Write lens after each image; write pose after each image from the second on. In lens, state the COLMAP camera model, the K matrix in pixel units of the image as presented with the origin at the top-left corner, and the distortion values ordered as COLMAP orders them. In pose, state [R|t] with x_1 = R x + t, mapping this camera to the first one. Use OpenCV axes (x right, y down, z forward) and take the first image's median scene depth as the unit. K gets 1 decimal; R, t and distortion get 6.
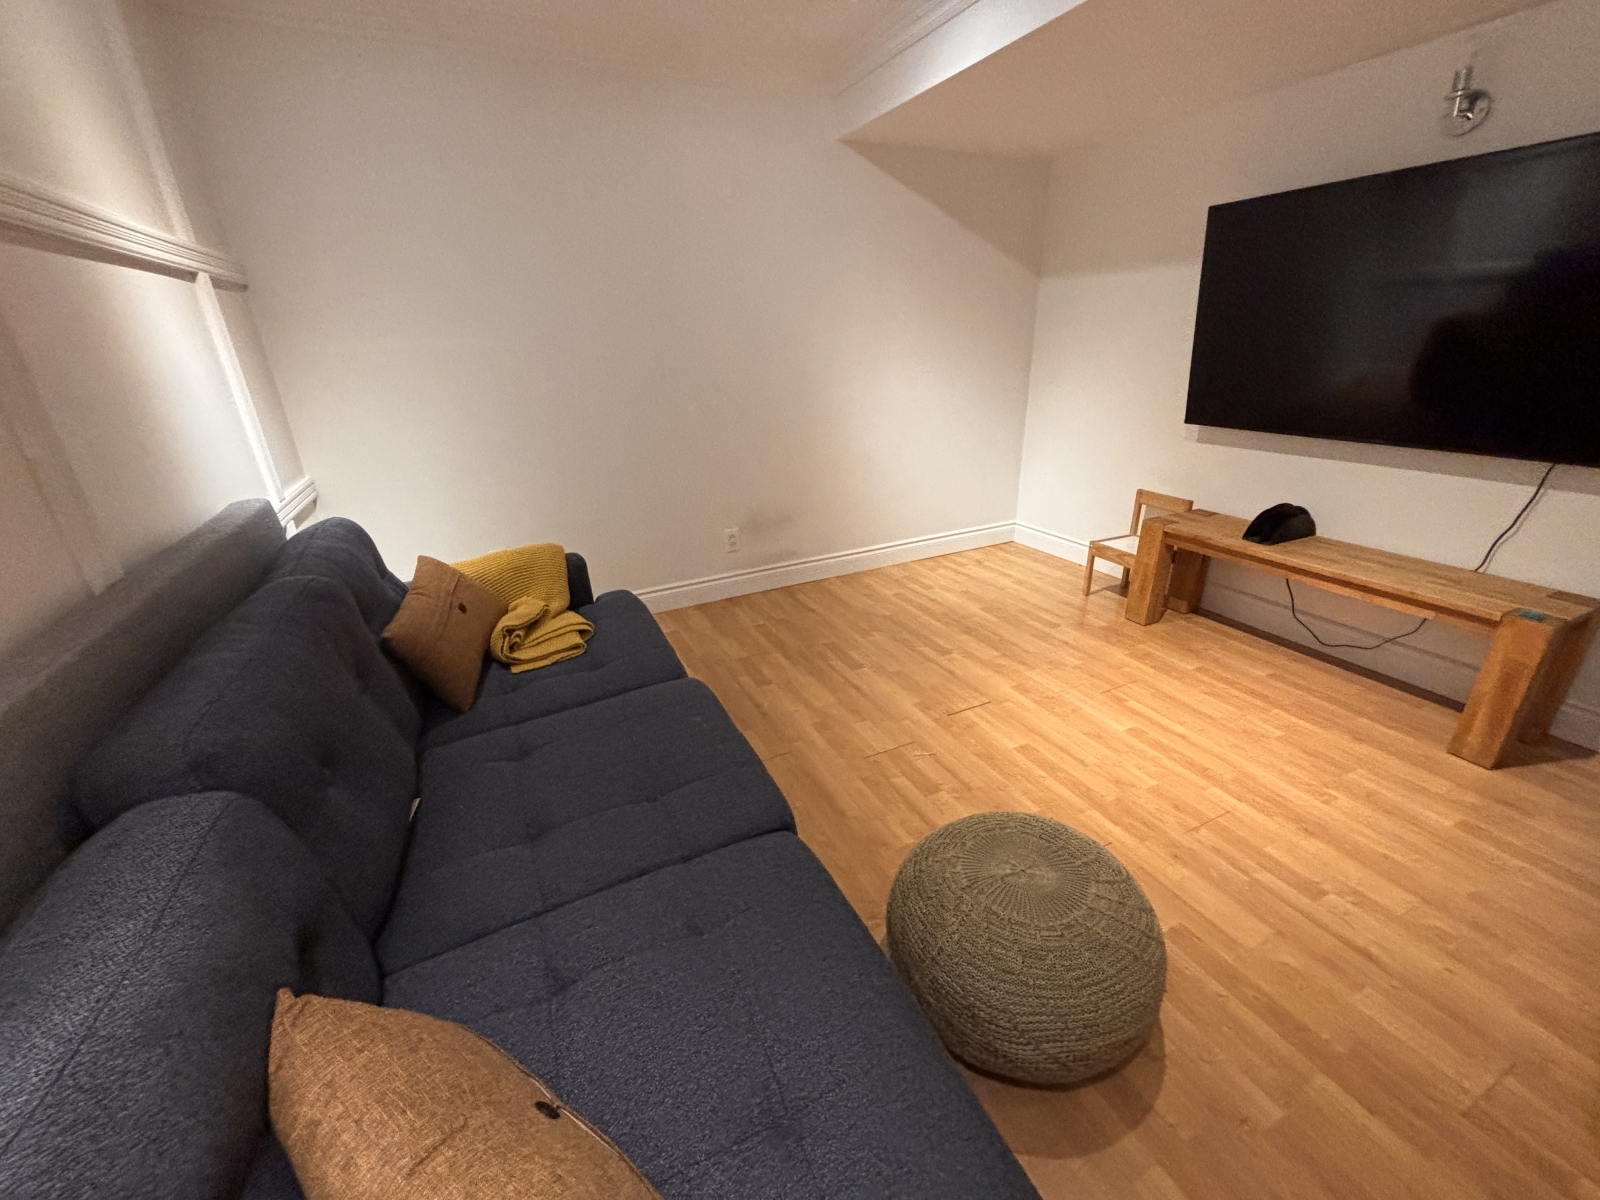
lens RADIAL K [[640.6, 0, 790.4], [0, 640.6, 597.0], [0, 0, 1]] dist [0.001056, -0.000548]
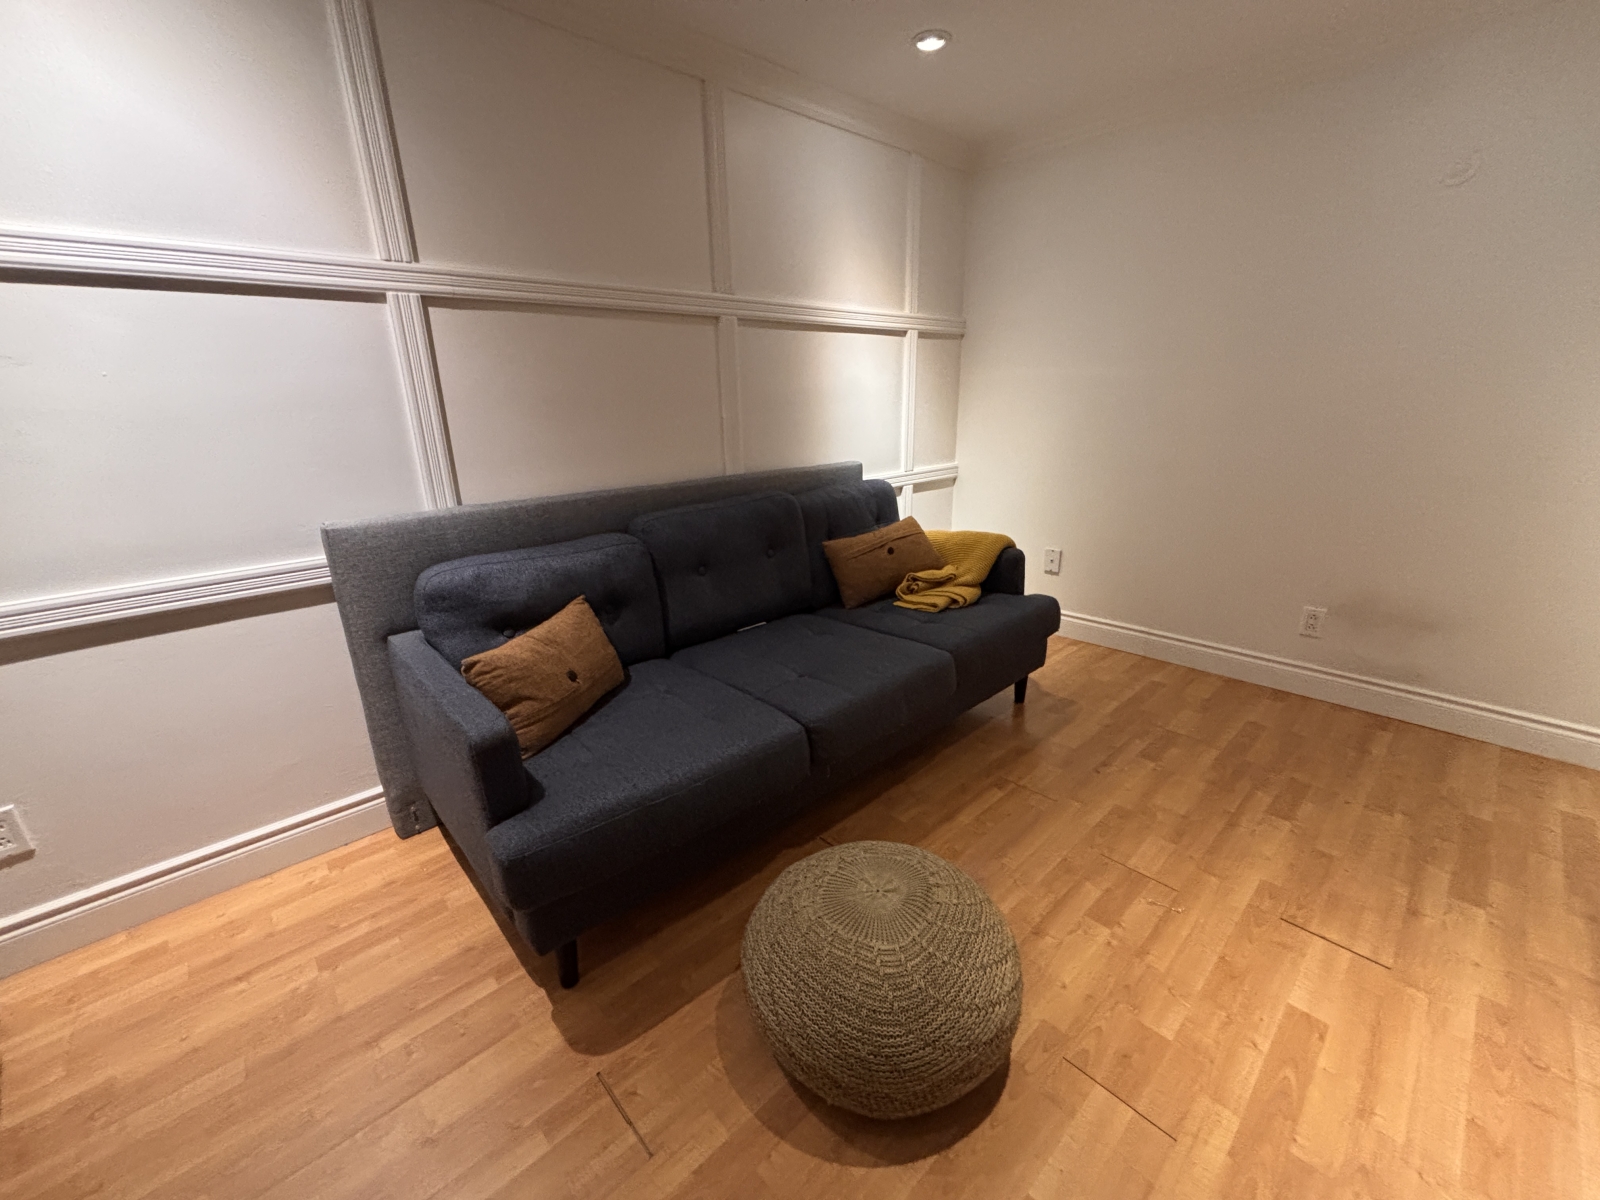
lens RADIAL K [[640.6, 0, 790.4], [0, 640.6, 597.0], [0, 0, 1]] dist [0.001056, -0.000548]
pose [[0.294966, 0.307197, -0.904779, 0.616556], [-0.348514, 0.916264, 0.197478, -0.075434], [0.889681, 0.257079, 0.377329, 0.226681]]
